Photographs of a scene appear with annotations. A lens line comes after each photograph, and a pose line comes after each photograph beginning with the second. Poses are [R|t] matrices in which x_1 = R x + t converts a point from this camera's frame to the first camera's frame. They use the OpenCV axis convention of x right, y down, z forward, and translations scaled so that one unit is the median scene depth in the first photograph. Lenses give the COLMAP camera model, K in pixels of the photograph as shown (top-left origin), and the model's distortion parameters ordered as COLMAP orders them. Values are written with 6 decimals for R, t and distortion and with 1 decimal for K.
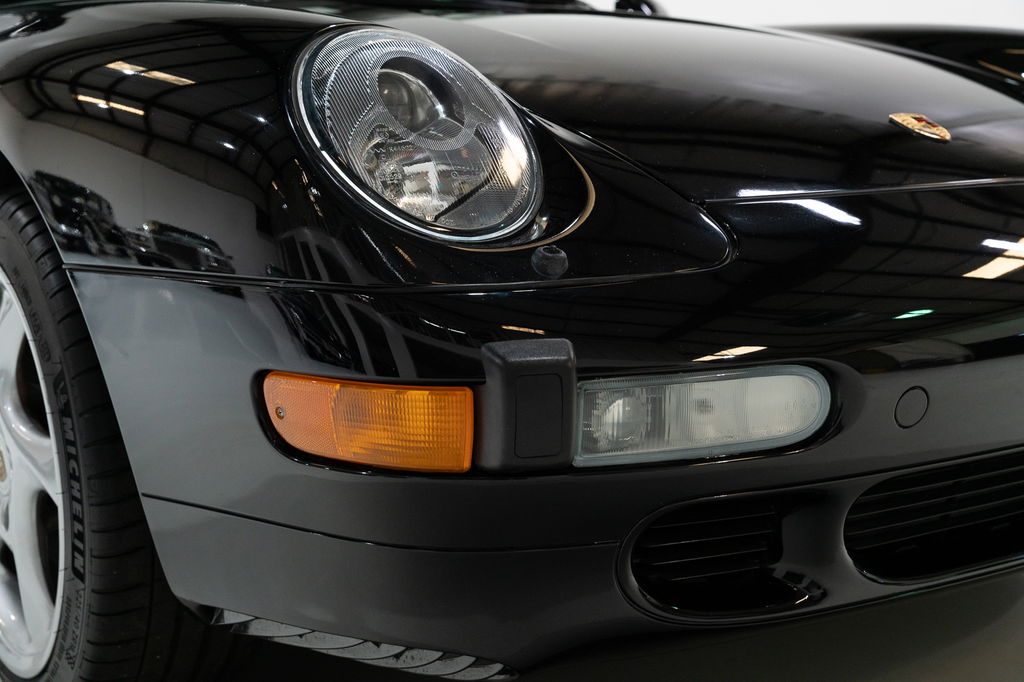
lens RADIAL K [[1422.0, 0, 508.8], [0, 1422.0, 343.1], [0, 0, 1]] dist [-0.023900, 0.000000]
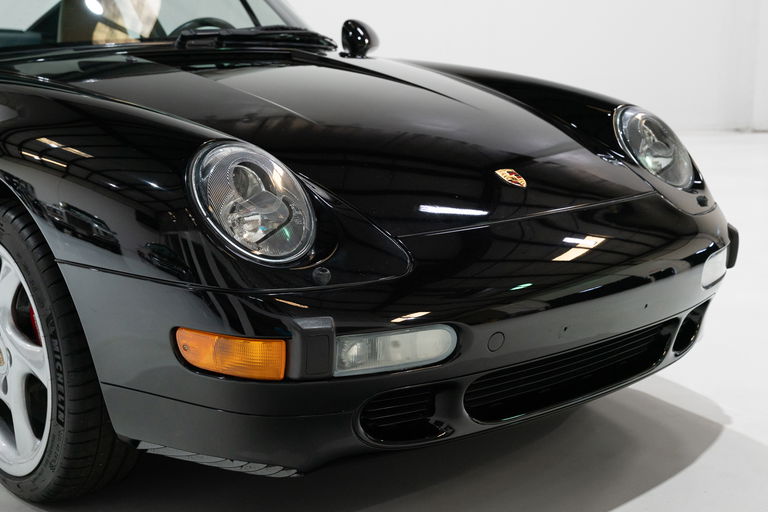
lens RADIAL K [[1066.5, 0, 385.2], [0, 1066.5, 254.4], [0, 0, 1]] dist [-0.023900, 0.000000]
pose [[0.991814, 0.001102, 0.127686, -0.071797], [-0.008578, 0.998279, 0.058010, -0.166442], [-0.127402, -0.058630, 0.990117, -0.493705]]
